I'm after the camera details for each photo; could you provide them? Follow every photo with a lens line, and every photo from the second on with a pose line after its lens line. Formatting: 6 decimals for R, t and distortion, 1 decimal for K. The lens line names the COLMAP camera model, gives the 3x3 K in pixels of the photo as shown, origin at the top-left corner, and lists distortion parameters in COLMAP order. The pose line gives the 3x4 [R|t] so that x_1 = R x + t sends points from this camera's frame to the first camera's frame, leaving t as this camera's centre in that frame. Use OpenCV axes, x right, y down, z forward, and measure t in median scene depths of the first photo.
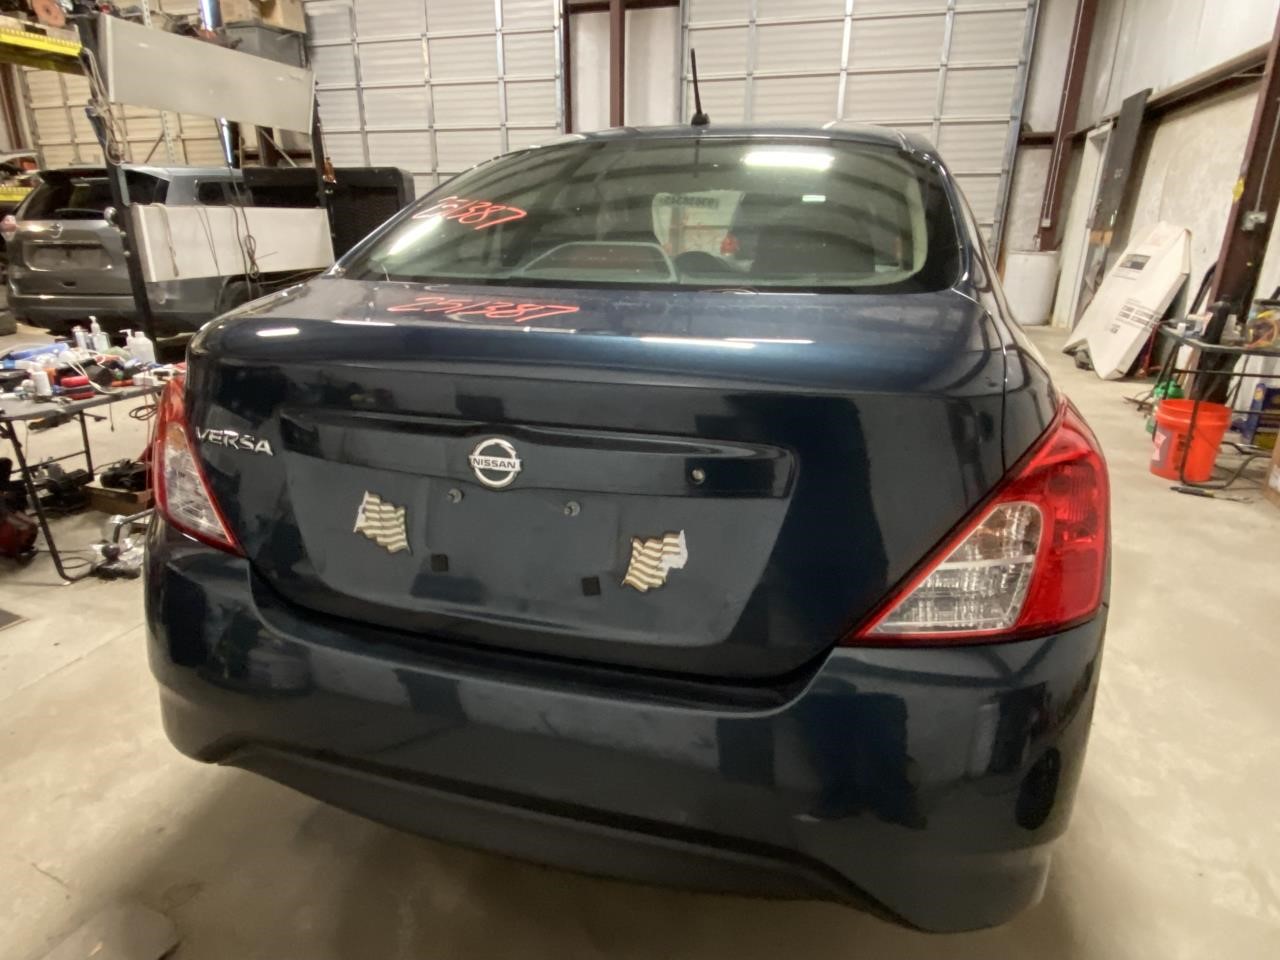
lens RADIAL K [[745.9, 0, 640.0], [0, 745.9, 480.0], [0, 0, 1]] dist [0.004591, 0.001136]
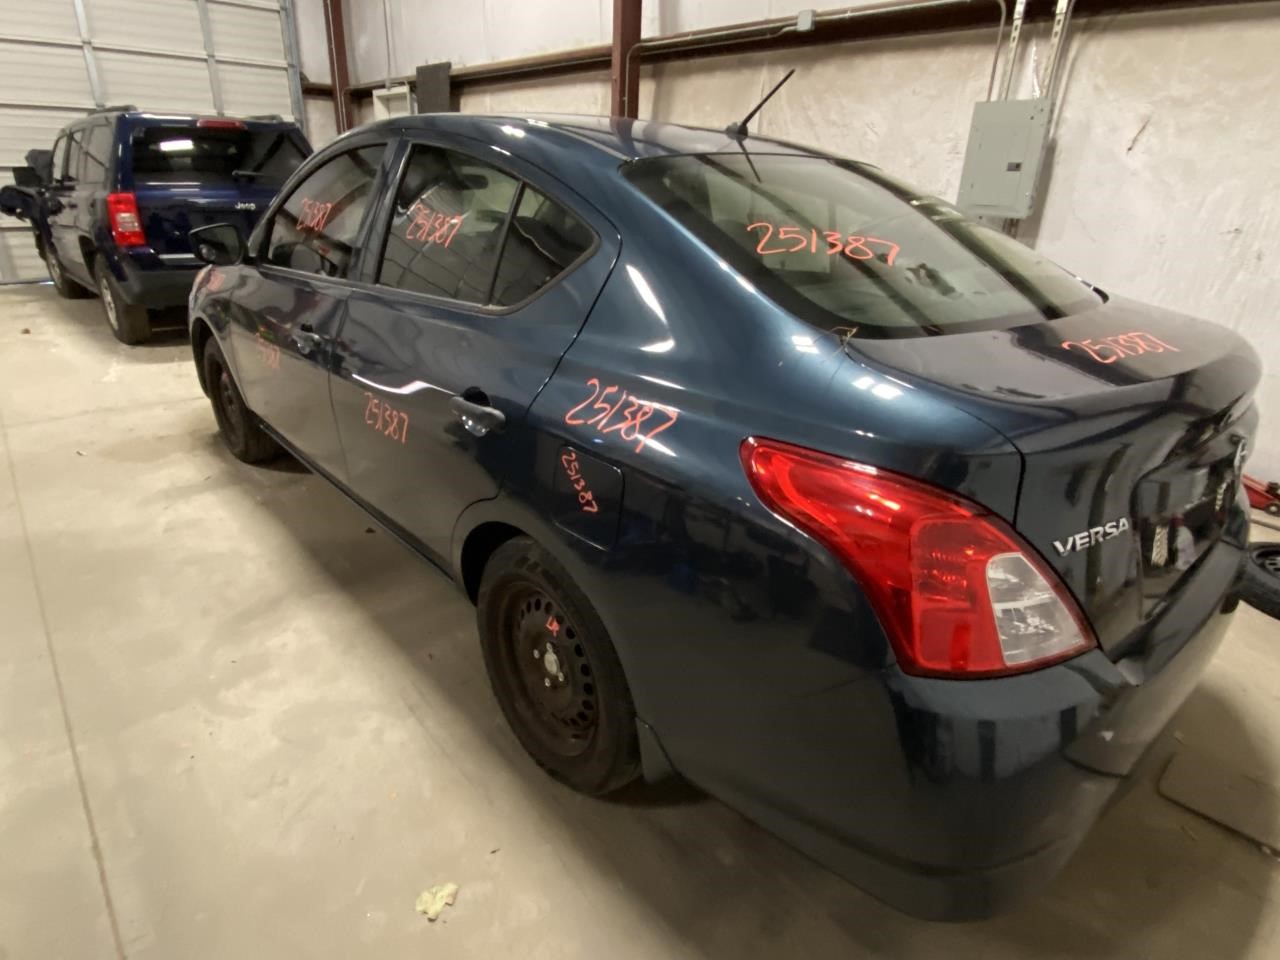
lens RADIAL K [[736.3, 0, 630.4], [0, 736.3, 480.1], [0, 0, 1]] dist [0.002985, -0.011345]
pose [[0.543915, -0.312096, 0.778944, -1.652498], [0.248596, 0.946524, 0.205652, -0.479974], [-0.801472, 0.081785, 0.592414, 0.974758]]
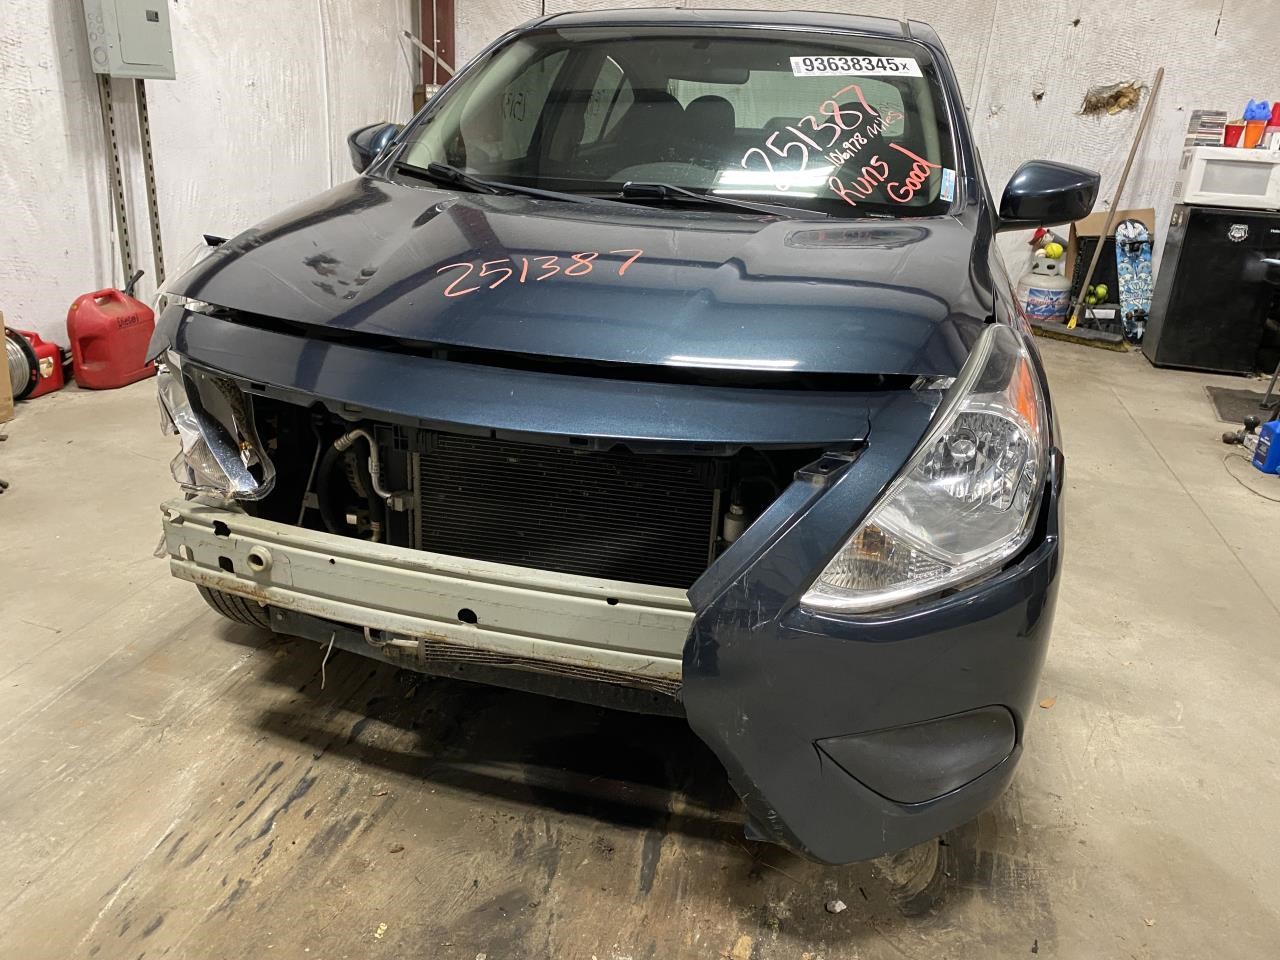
lens RADIAL K [[981.2, 0, 636.1], [0, 981.2, 453.8], [0, 0, 1]] dist [0.045078, -0.042054]
pose [[-0.998050, -0.042733, -0.045500, 0.803210], [-0.061790, 0.779692, 0.623107, -1.926934], [0.008849, 0.624703, -0.780812, 5.607931]]
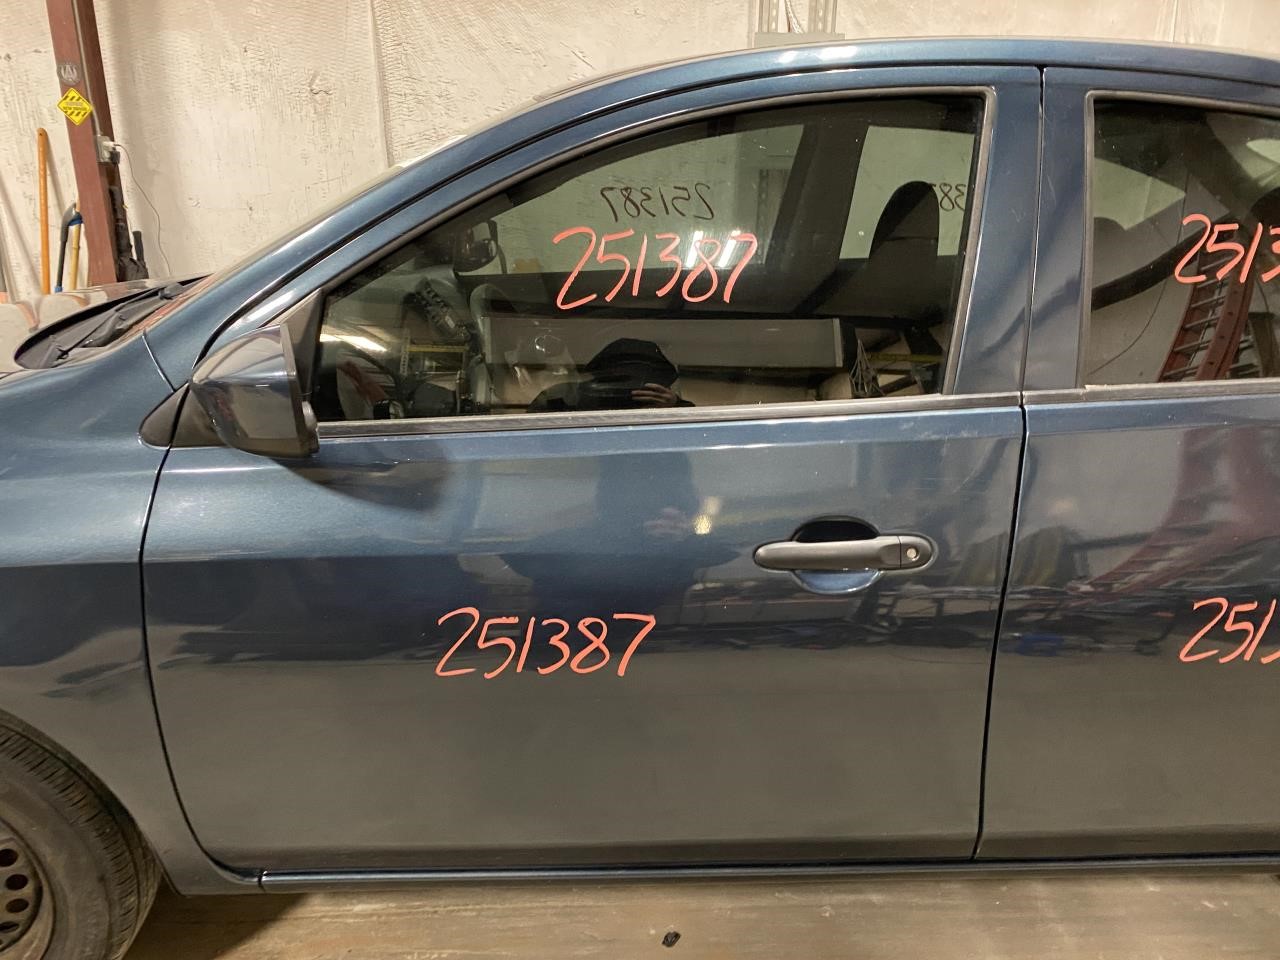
lens RADIAL K [[979.4, 0, 629.5], [0, 979.4, 471.8], [0, 0, 1]] dist [0.043477, -0.040076]
pose [[-0.316502, -0.322197, 0.892197, -1.294284], [0.295510, 0.860255, 0.415493, -1.353400], [-0.901388, 0.395158, -0.177060, 3.470050]]
